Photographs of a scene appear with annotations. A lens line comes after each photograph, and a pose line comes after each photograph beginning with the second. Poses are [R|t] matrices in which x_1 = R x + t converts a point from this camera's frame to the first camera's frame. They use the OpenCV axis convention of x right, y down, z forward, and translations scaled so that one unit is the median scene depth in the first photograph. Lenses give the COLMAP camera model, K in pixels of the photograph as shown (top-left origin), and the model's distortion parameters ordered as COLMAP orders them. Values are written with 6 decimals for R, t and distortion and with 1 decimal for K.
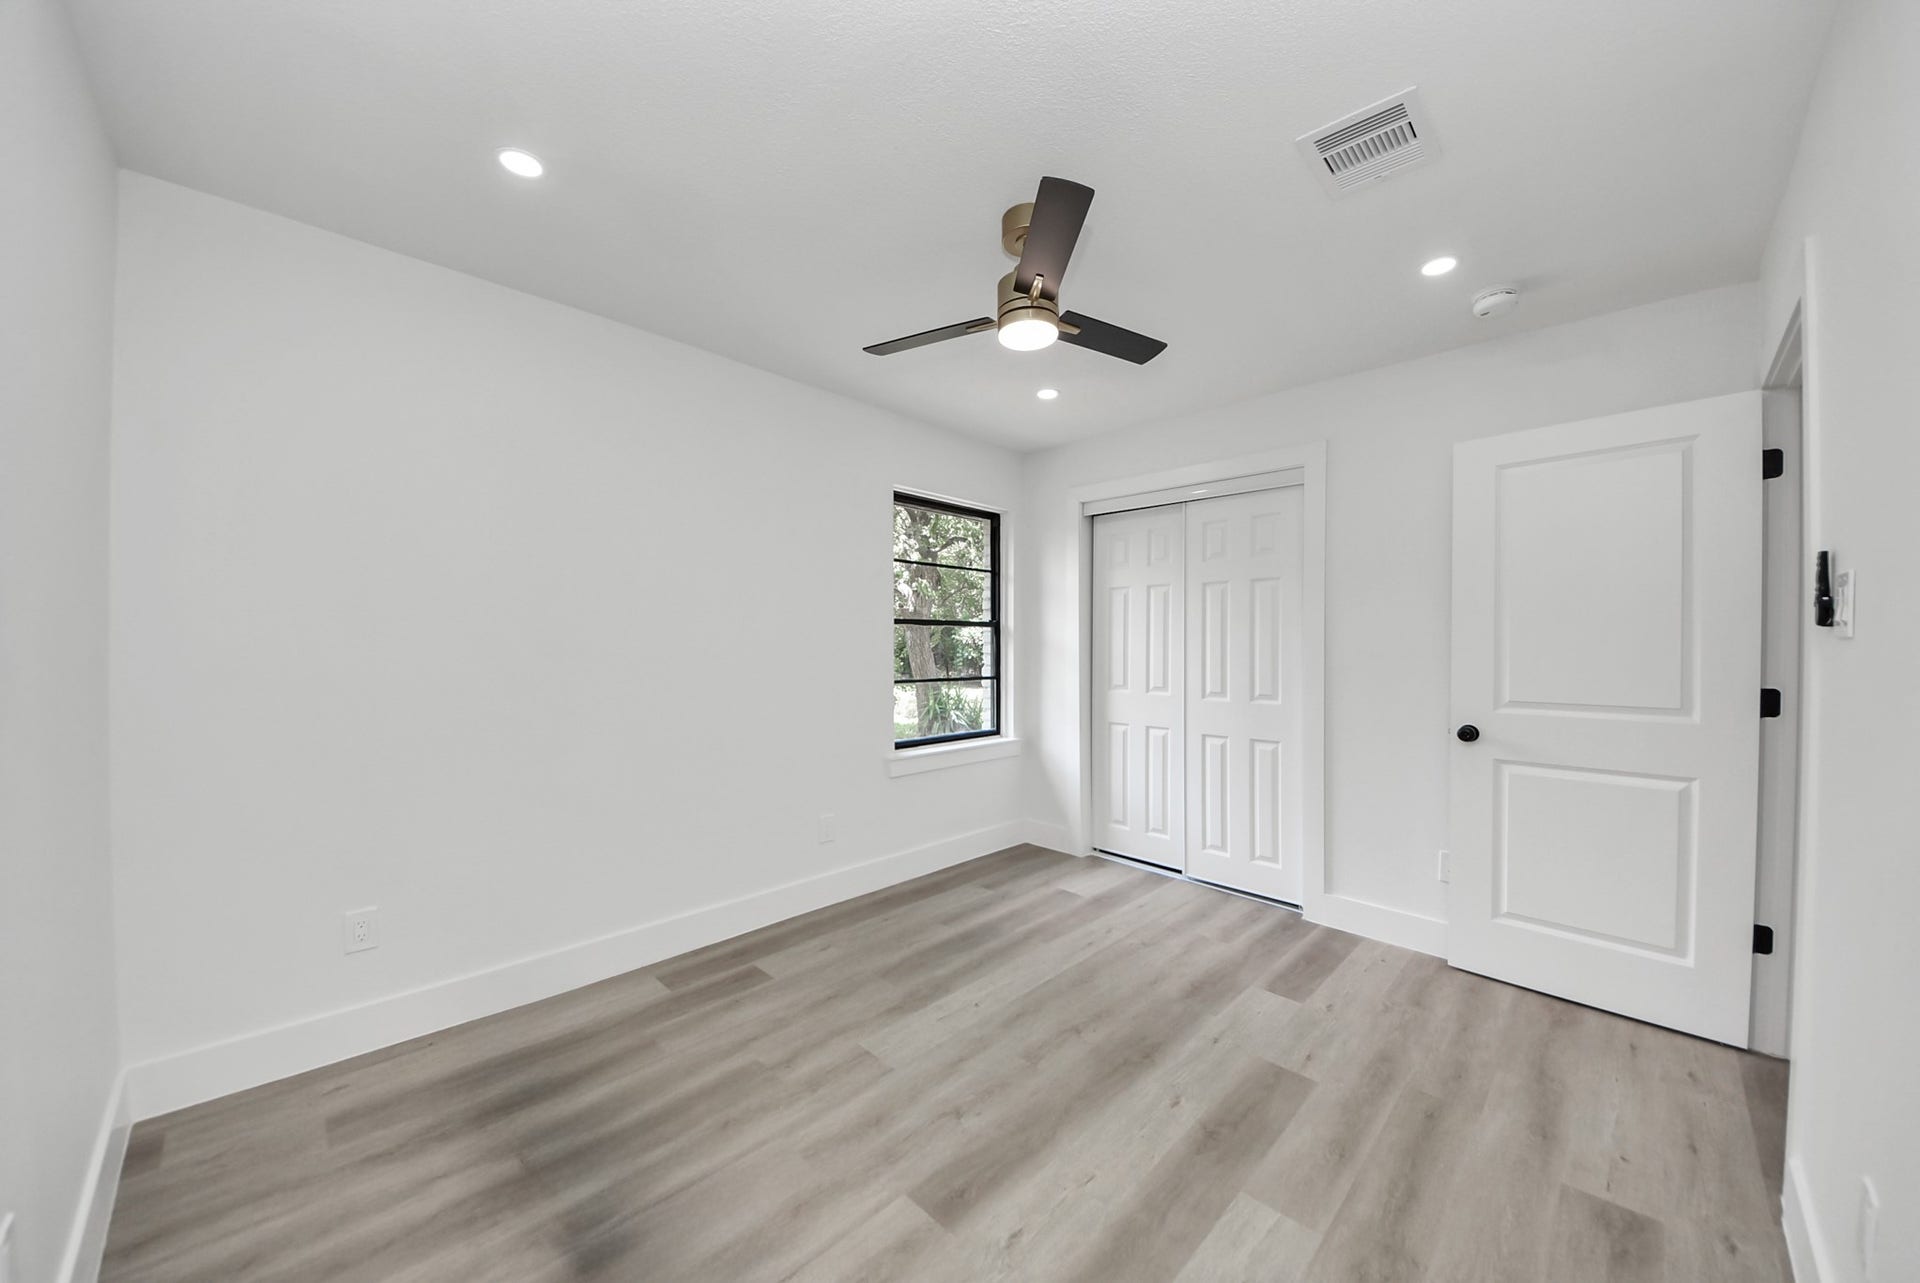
lens RADIAL K [[706.0, 0, 967.7], [0, 706.0, 642.5], [0, 0, 1]] dist [0.022507, -0.024703]
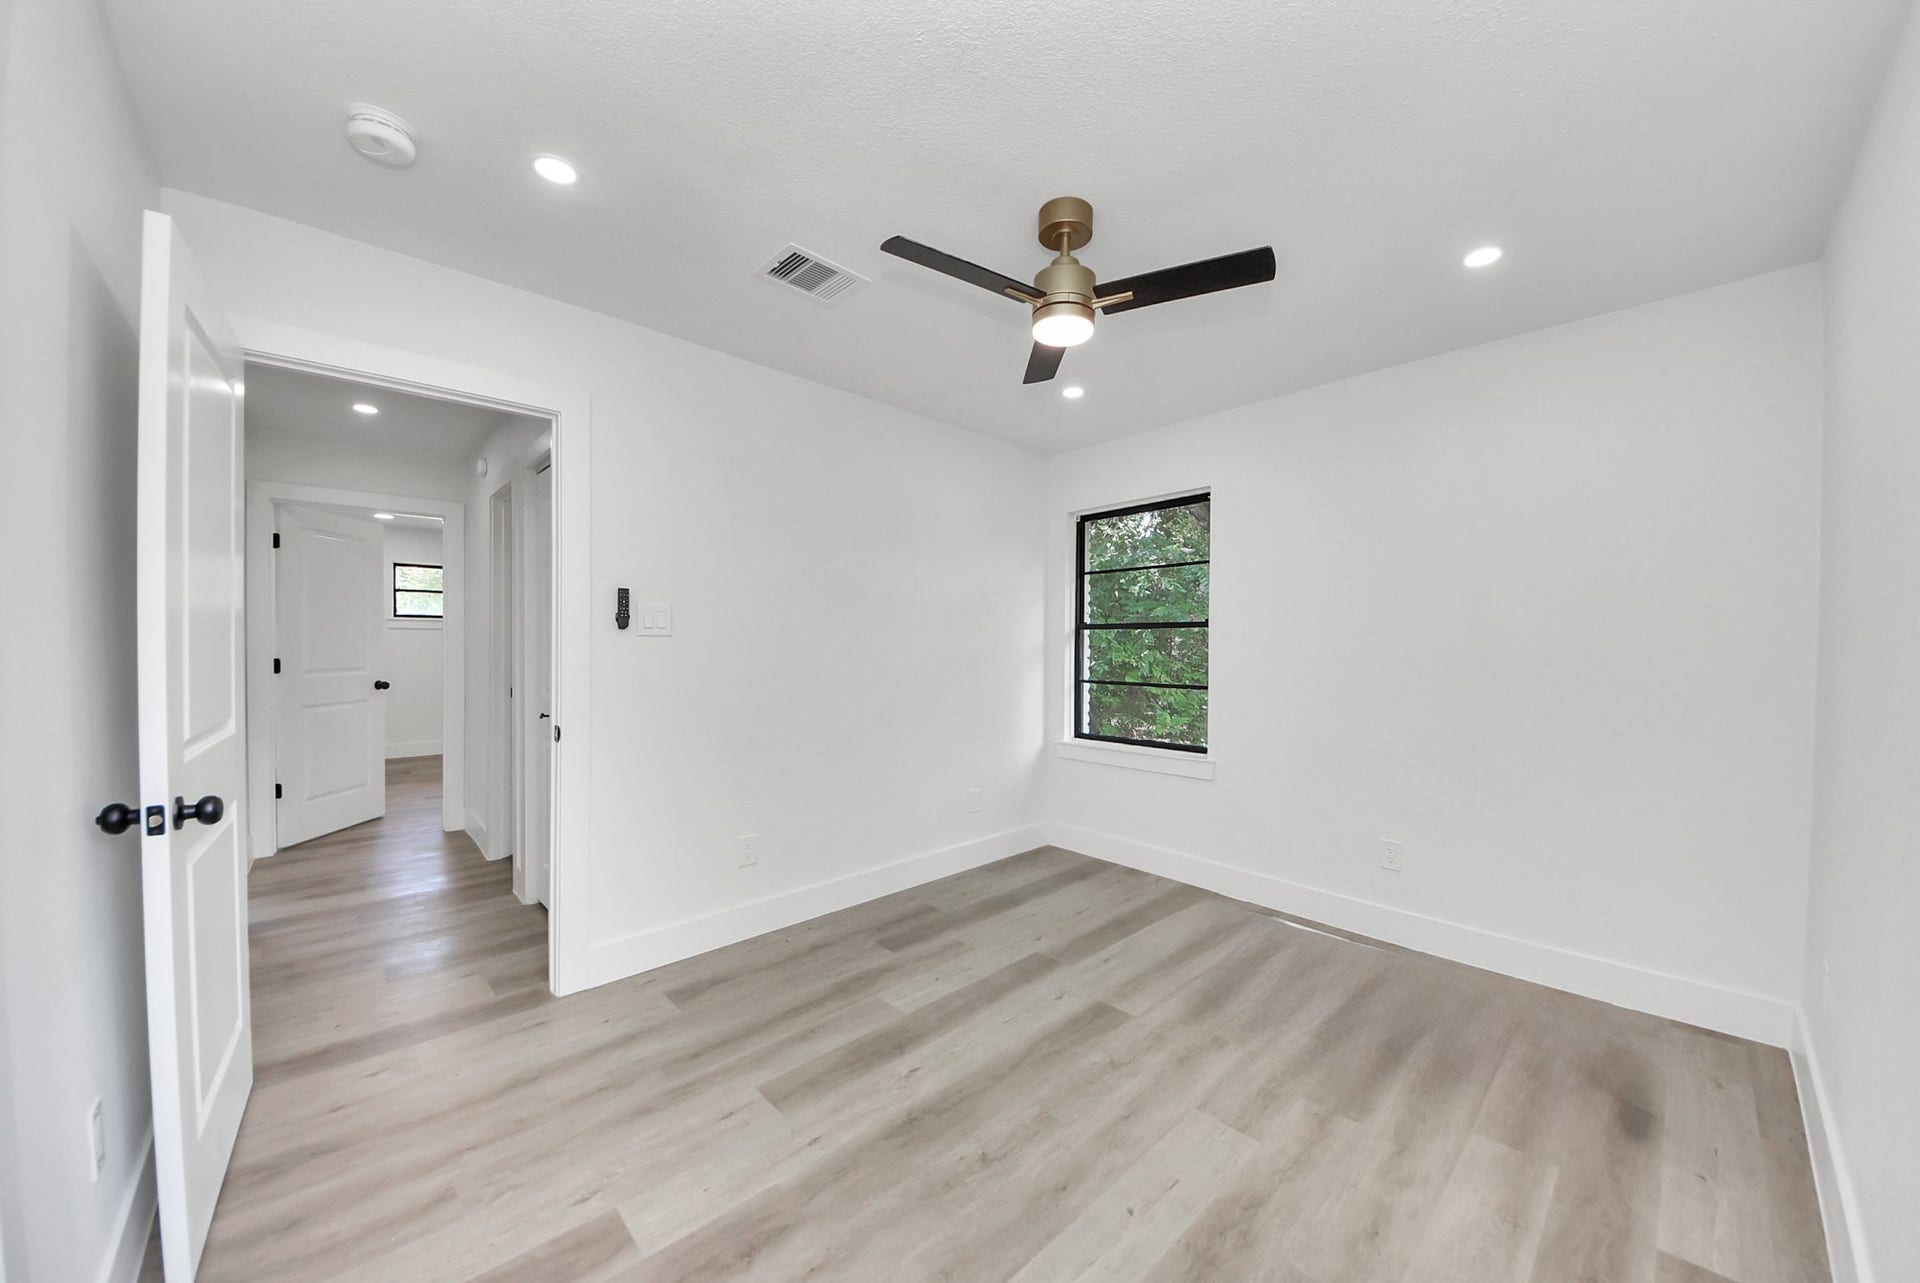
lens RADIAL K [[652.0, 0, 952.5], [0, 652.0, 647.3], [0, 0, 1]] dist [-0.000286, -0.012767]
pose [[-0.997382, -0.008713, 0.071789, 0.142913], [-0.007141, 0.999729, 0.022135, -0.014478], [-0.071963, 0.021565, -0.997174, 1.678309]]
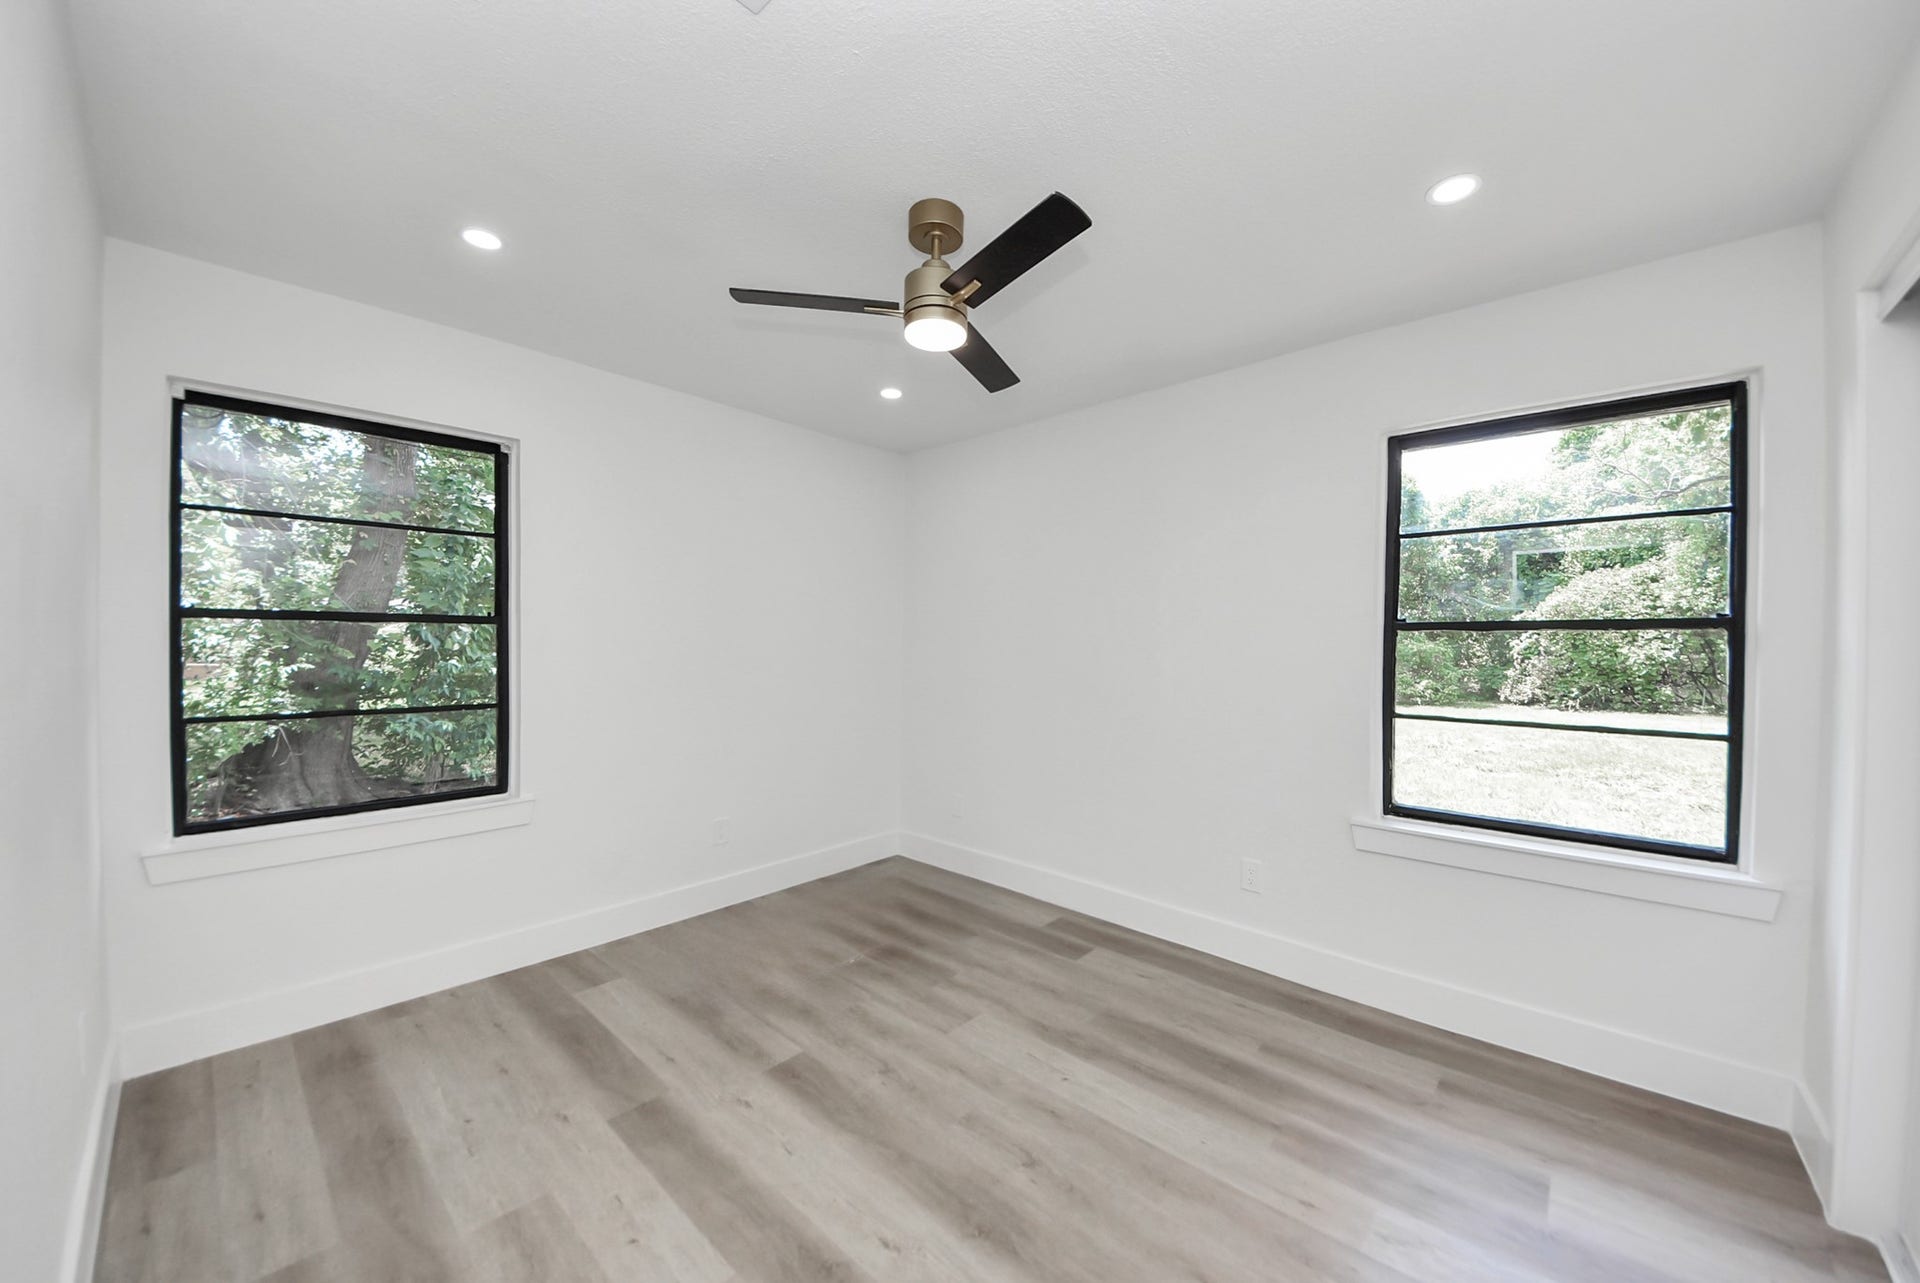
lens RADIAL K [[706.0, 0, 967.7], [0, 706.0, 642.5], [0, 0, 1]] dist [0.022507, -0.024703]
pose [[0.019814, 0.000976, -0.999803, 0.916003], [-0.020904, 0.999781, 0.000562, -0.014359], [0.999585, 0.020889, 0.019830, 0.903243]]
